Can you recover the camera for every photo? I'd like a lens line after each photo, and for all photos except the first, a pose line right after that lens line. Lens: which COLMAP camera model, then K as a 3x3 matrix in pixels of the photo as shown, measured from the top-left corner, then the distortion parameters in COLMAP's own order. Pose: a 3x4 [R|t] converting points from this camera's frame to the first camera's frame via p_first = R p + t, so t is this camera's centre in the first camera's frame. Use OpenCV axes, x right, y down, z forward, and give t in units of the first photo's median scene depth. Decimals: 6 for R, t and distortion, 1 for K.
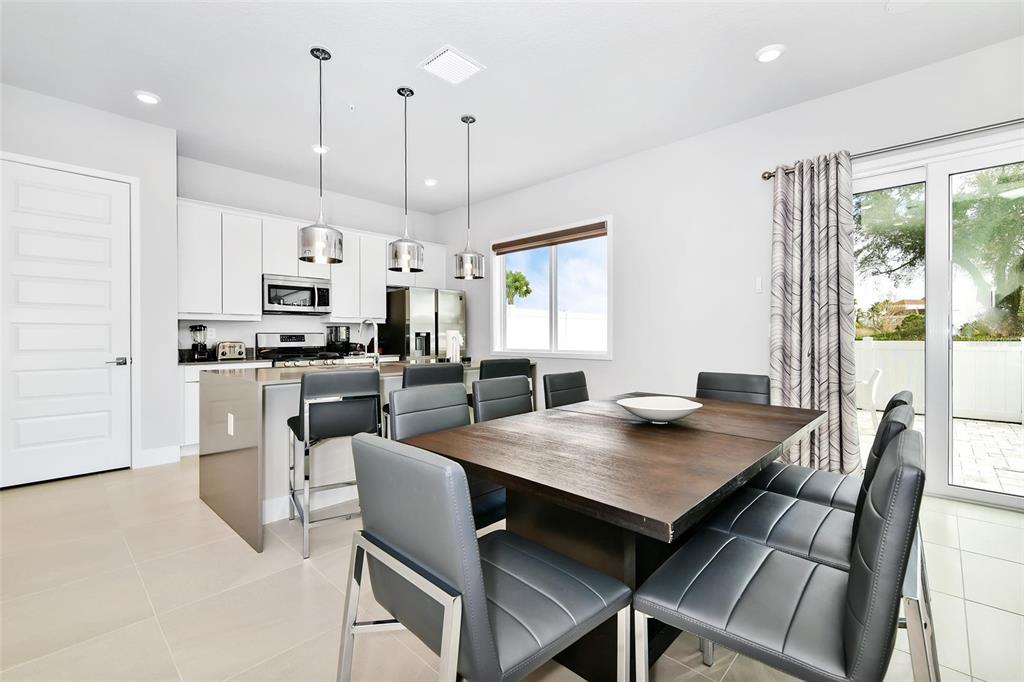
lens RADIAL K [[444.6, 0, 518.4], [0, 444.6, 337.4], [0, 0, 1]] dist [0.002412, -0.002001]
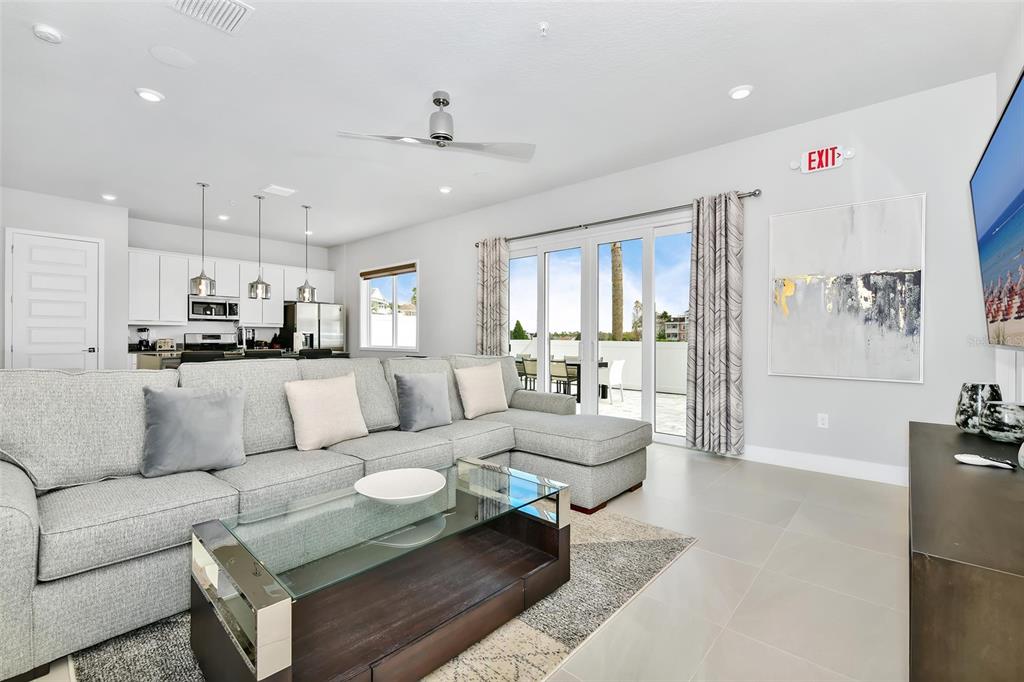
lens RADIAL K [[435.4, 0, 516.4], [0, 435.4, 336.2], [0, 0, 1]] dist [-0.007860, -0.000646]
pose [[0.998781, 0.005799, 0.049014, 0.560925], [-0.005483, 0.999963, -0.006586, 0.003783], [-0.049050, 0.006309, 0.998776, -0.630254]]
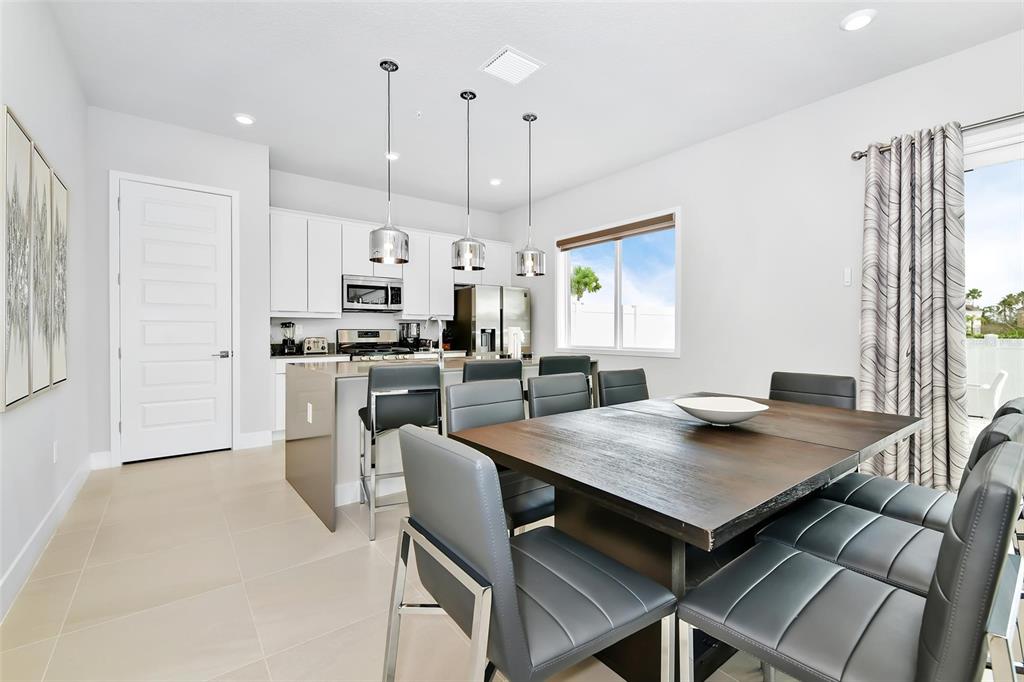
lens RADIAL K [[444.6, 0, 518.6], [0, 444.6, 334.9], [0, 0, 1]] dist [0.002412, -0.002001]
pose [[0.987960, 0.002715, -0.154683, 0.017671], [-0.002400, 0.999995, 0.002227, -0.000032], [0.154689, -0.001829, 0.987962, 0.000277]]
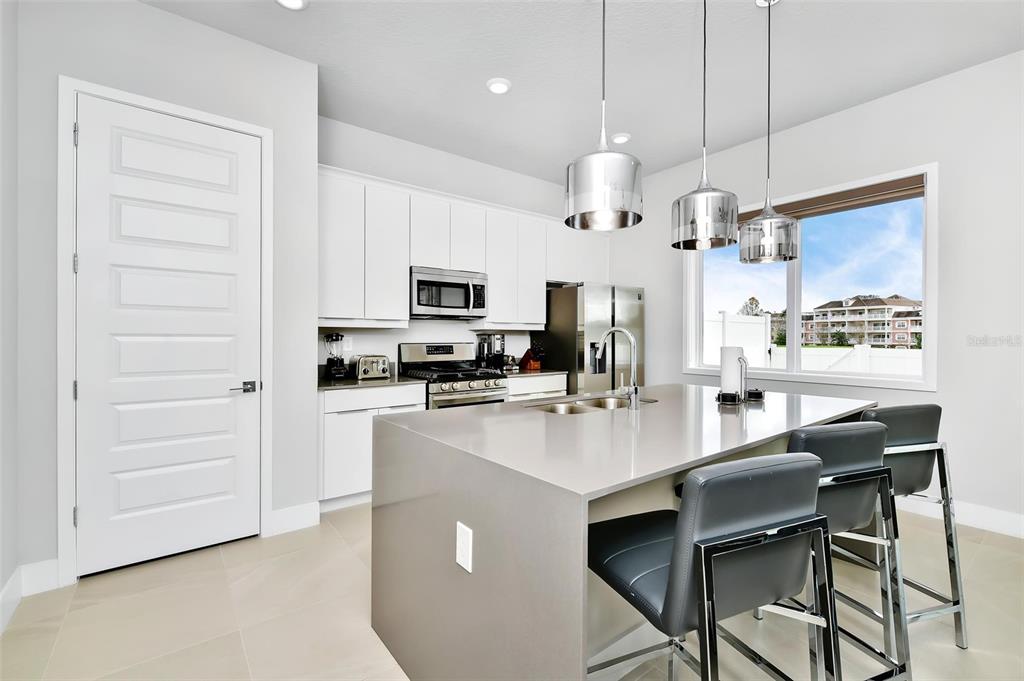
lens RADIAL K [[435.4, 0, 517.6], [0, 435.4, 338.4], [0, 0, 1]] dist [-0.007860, -0.000646]
pose [[0.988784, 0.004979, -0.149272, -0.340809], [-0.005399, 0.999983, -0.002414, -0.022314], [0.149257, 0.003193, 0.988793, 0.353941]]
